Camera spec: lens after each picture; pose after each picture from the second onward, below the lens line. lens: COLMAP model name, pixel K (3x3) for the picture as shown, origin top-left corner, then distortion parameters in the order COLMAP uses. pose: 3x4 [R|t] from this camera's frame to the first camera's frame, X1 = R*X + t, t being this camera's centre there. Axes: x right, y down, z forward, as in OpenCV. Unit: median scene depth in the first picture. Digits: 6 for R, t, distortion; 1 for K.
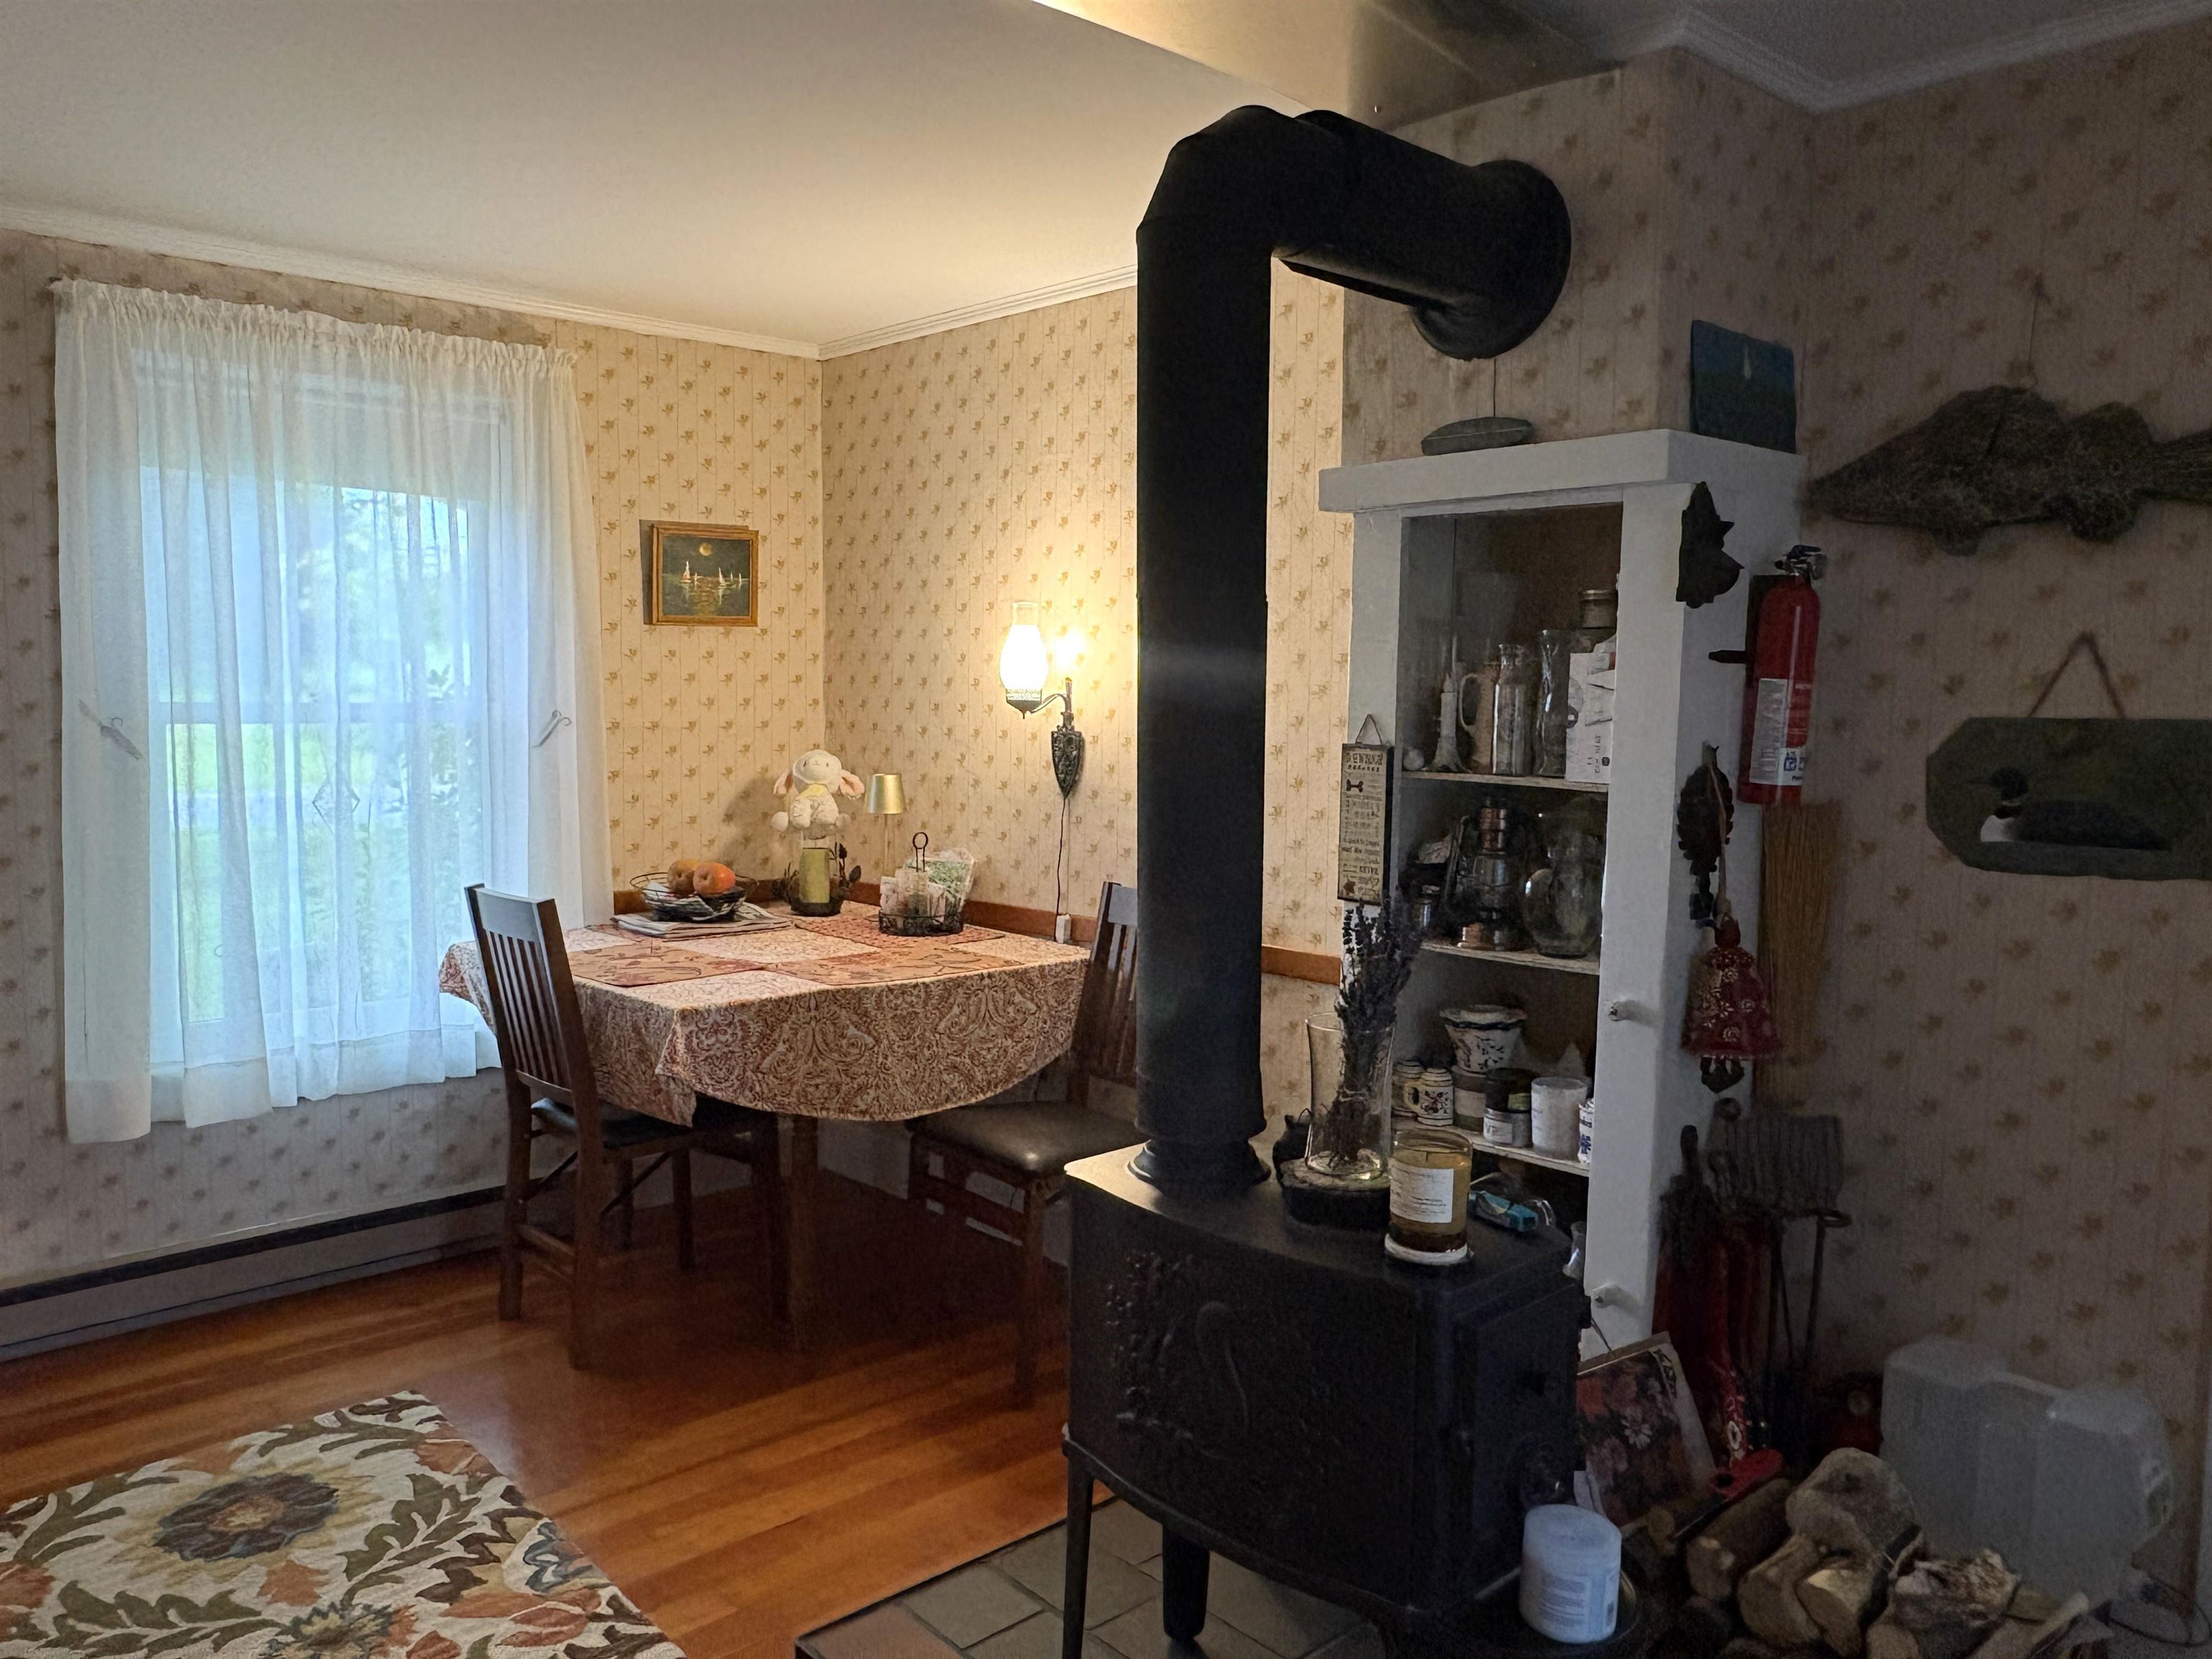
lens RADIAL K [[1629.9, 0, 1096.8], [0, 1629.9, 833.6], [0, 0, 1]] dist [-0.014496, 0.026841]
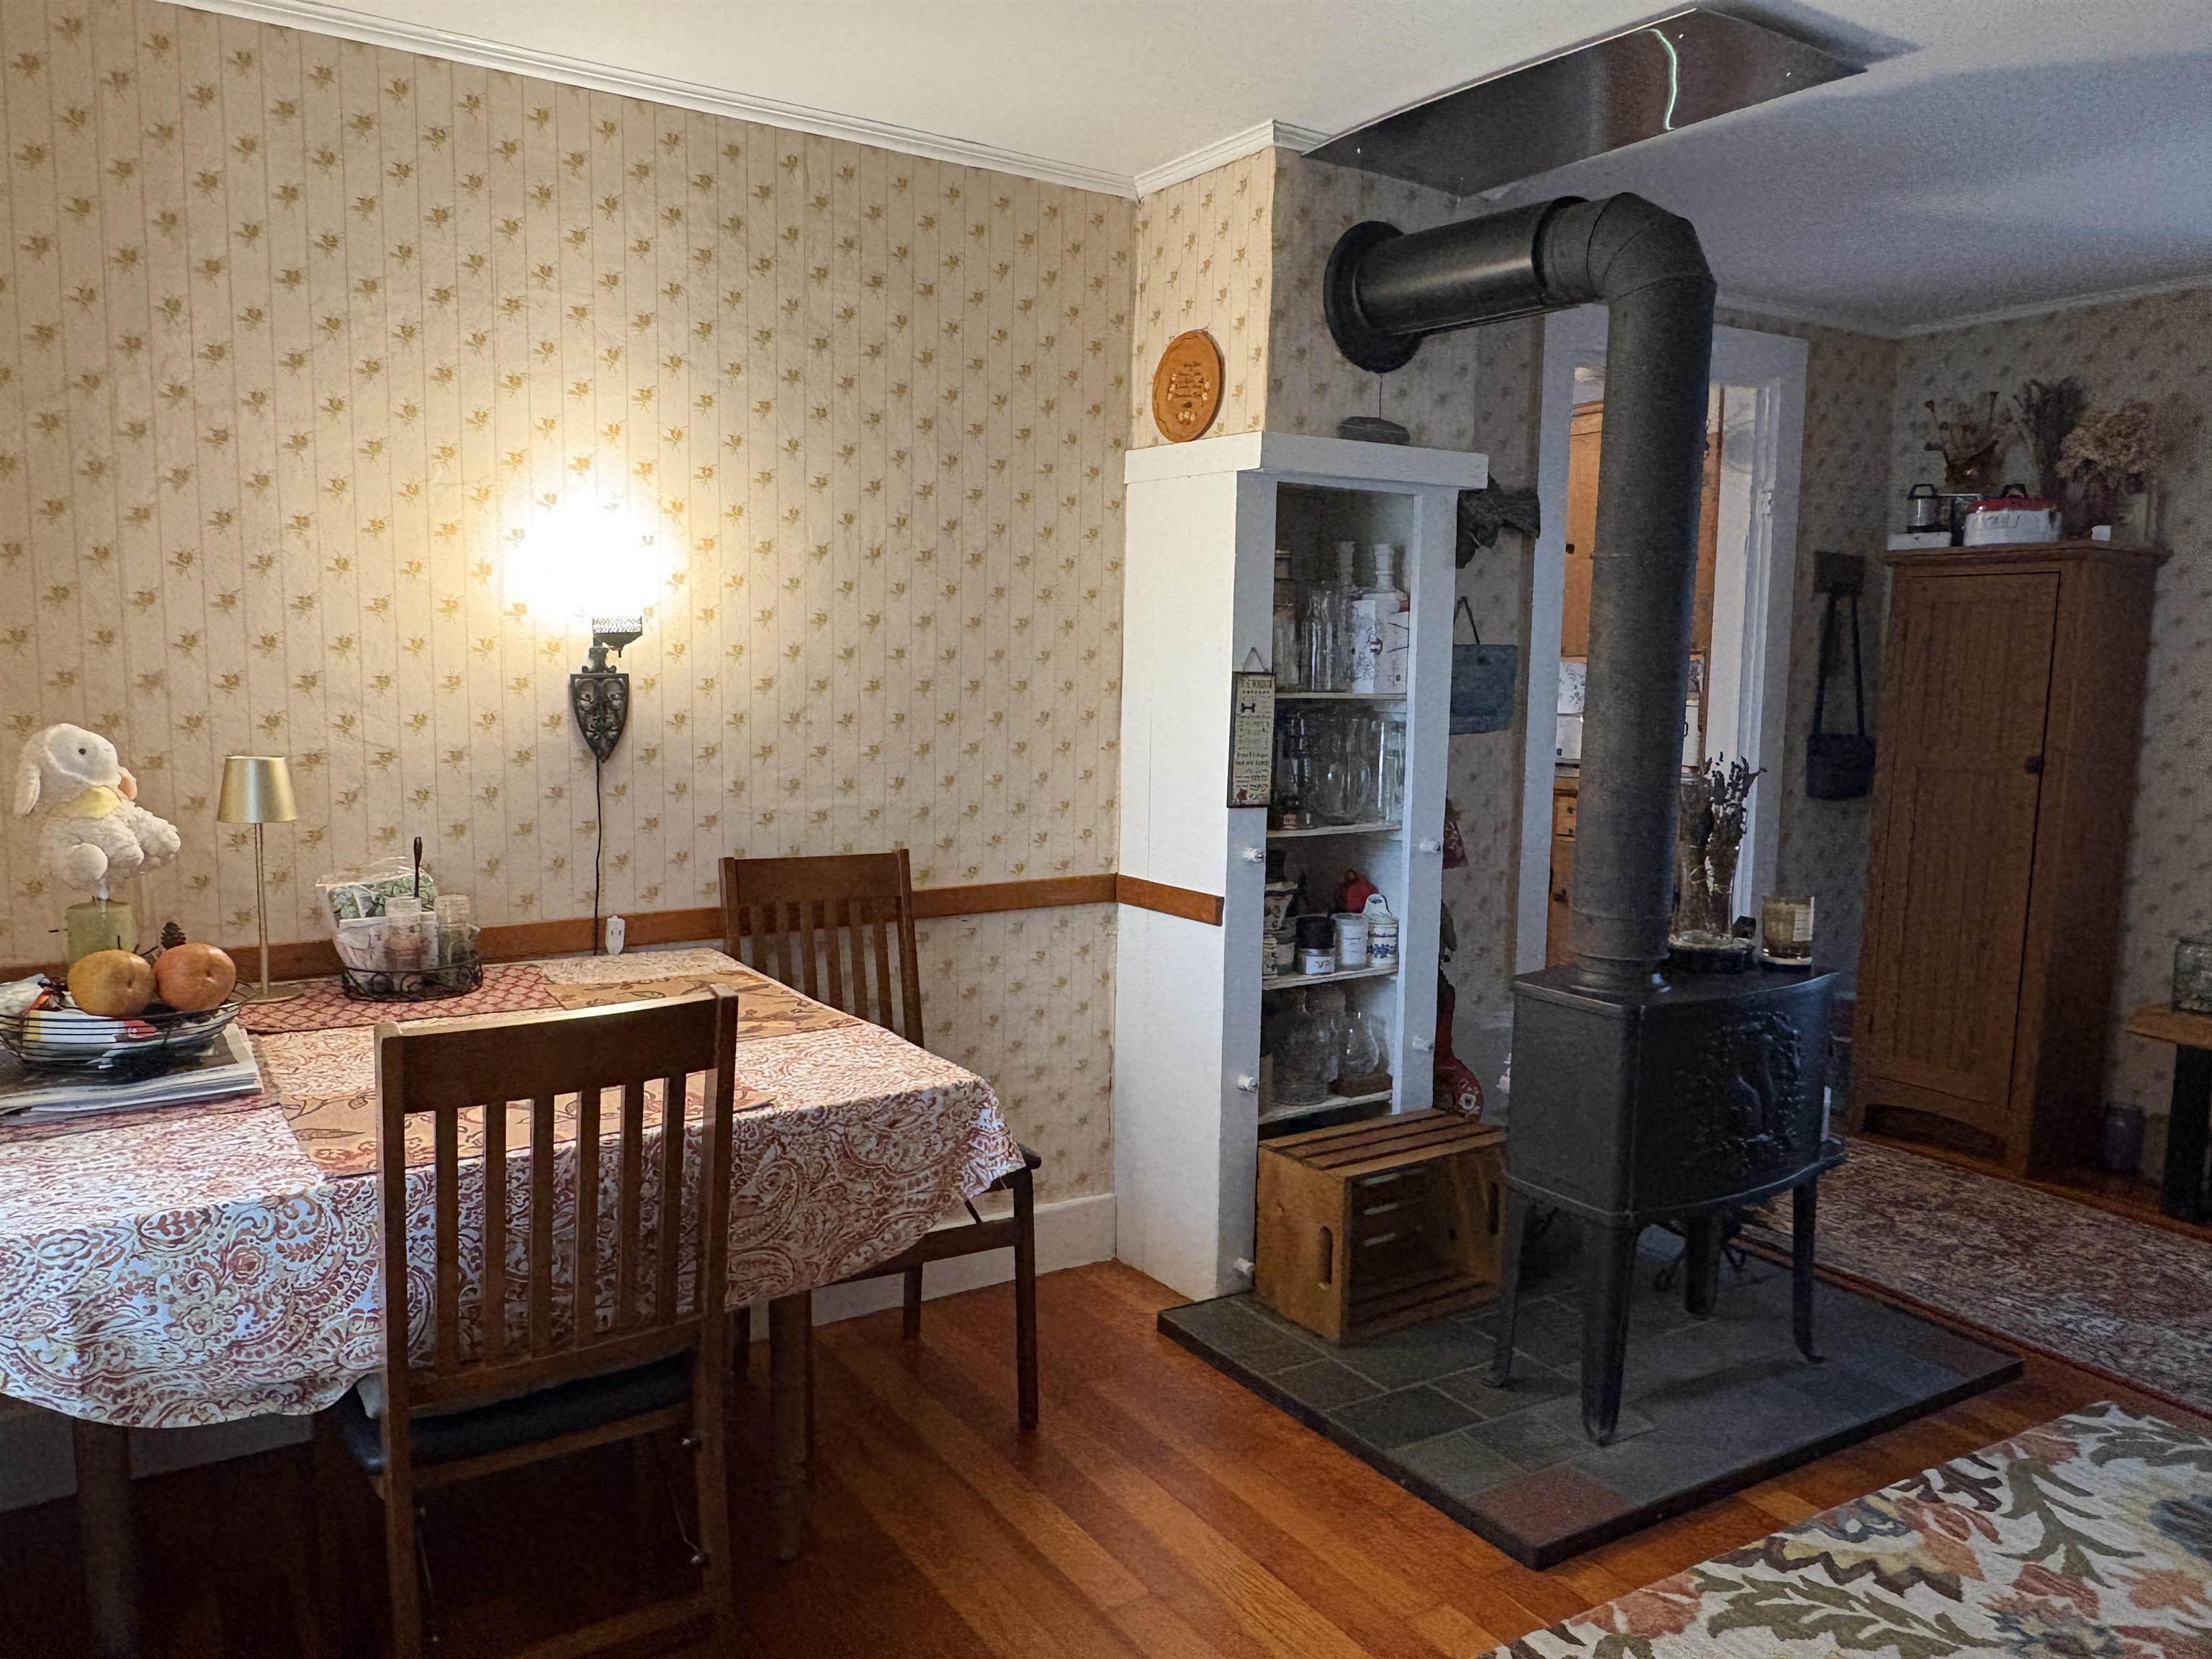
lens RADIAL K [[1588.2, 0, 1082.3], [0, 1588.2, 830.2], [0, 0, 1]] dist [0.001131, 0.006709]
pose [[0.182266, -0.119633, 0.975944, -0.724059], [0.077882, 0.991208, 0.106959, -0.053943], [-0.980160, 0.056513, 0.189981, 0.667005]]
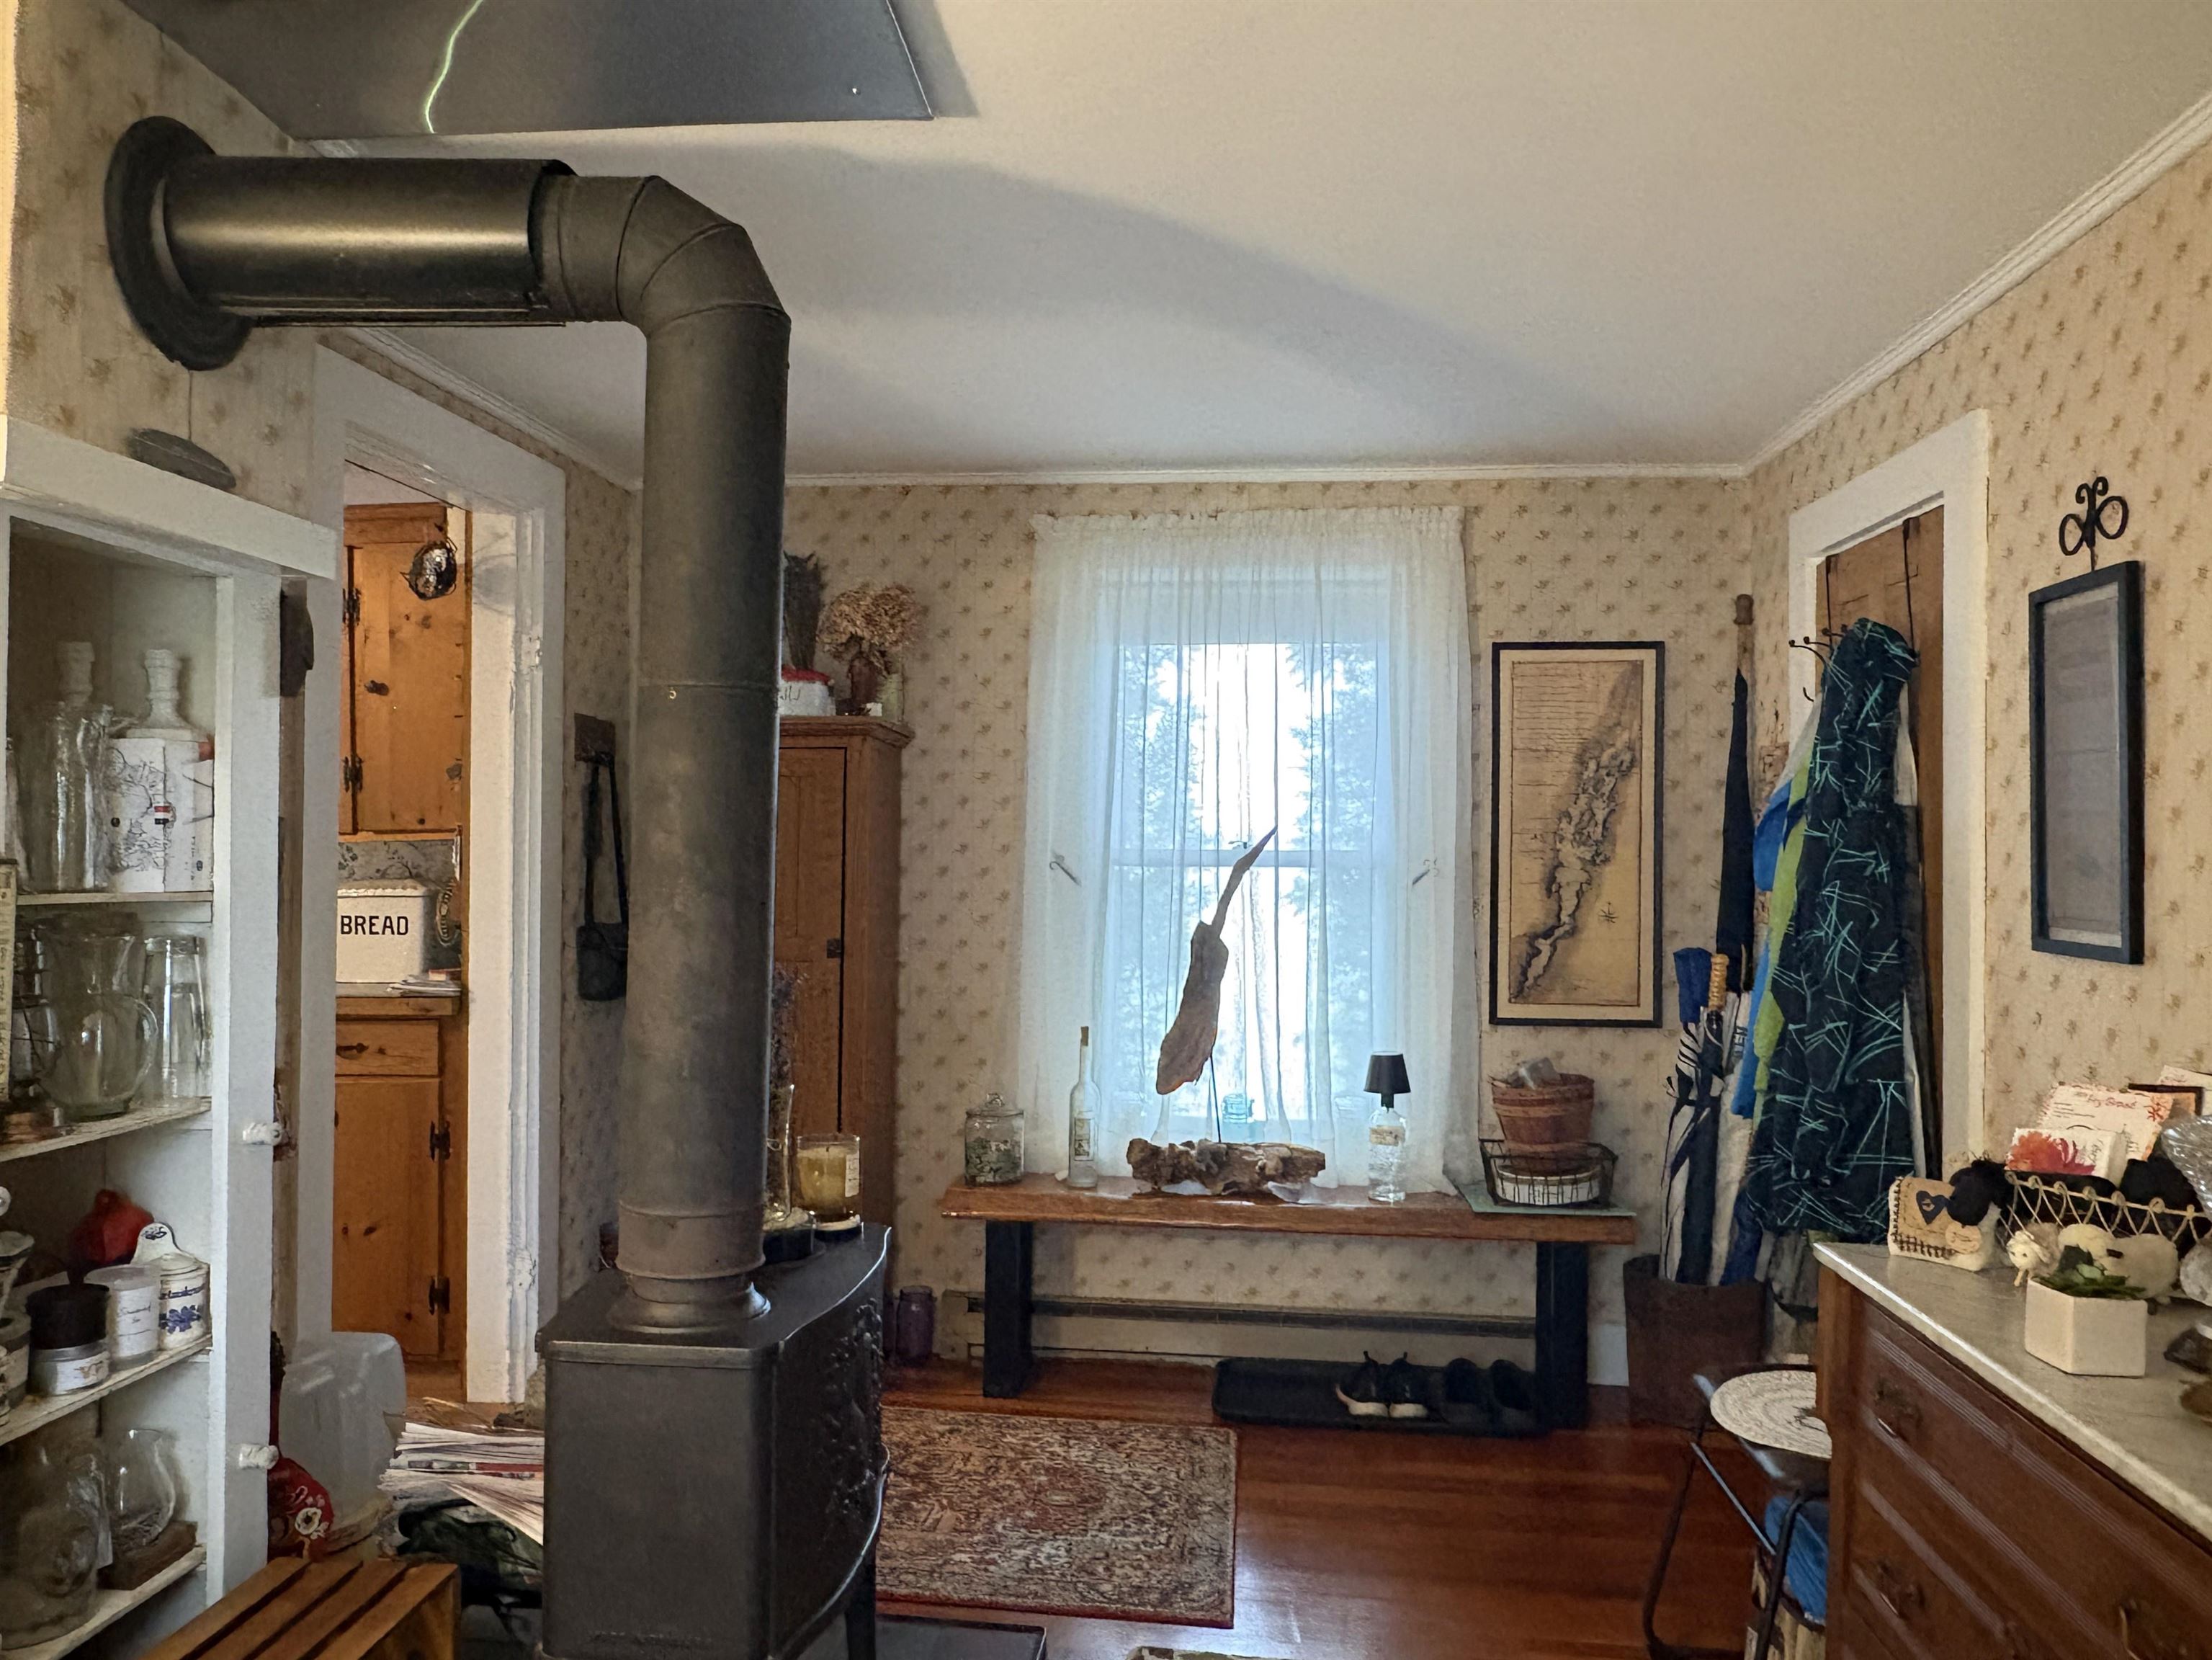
lens RADIAL K [[1630.1, 0, 1096.8], [0, 1630.1, 834.1], [0, 0, 1]] dist [-0.014496, 0.026841]
pose [[-0.663002, -0.009196, 0.748561, -0.434325], [0.051706, 0.996974, 0.058044, -0.057192], [-0.746830, 0.077188, -0.660520, 0.799658]]
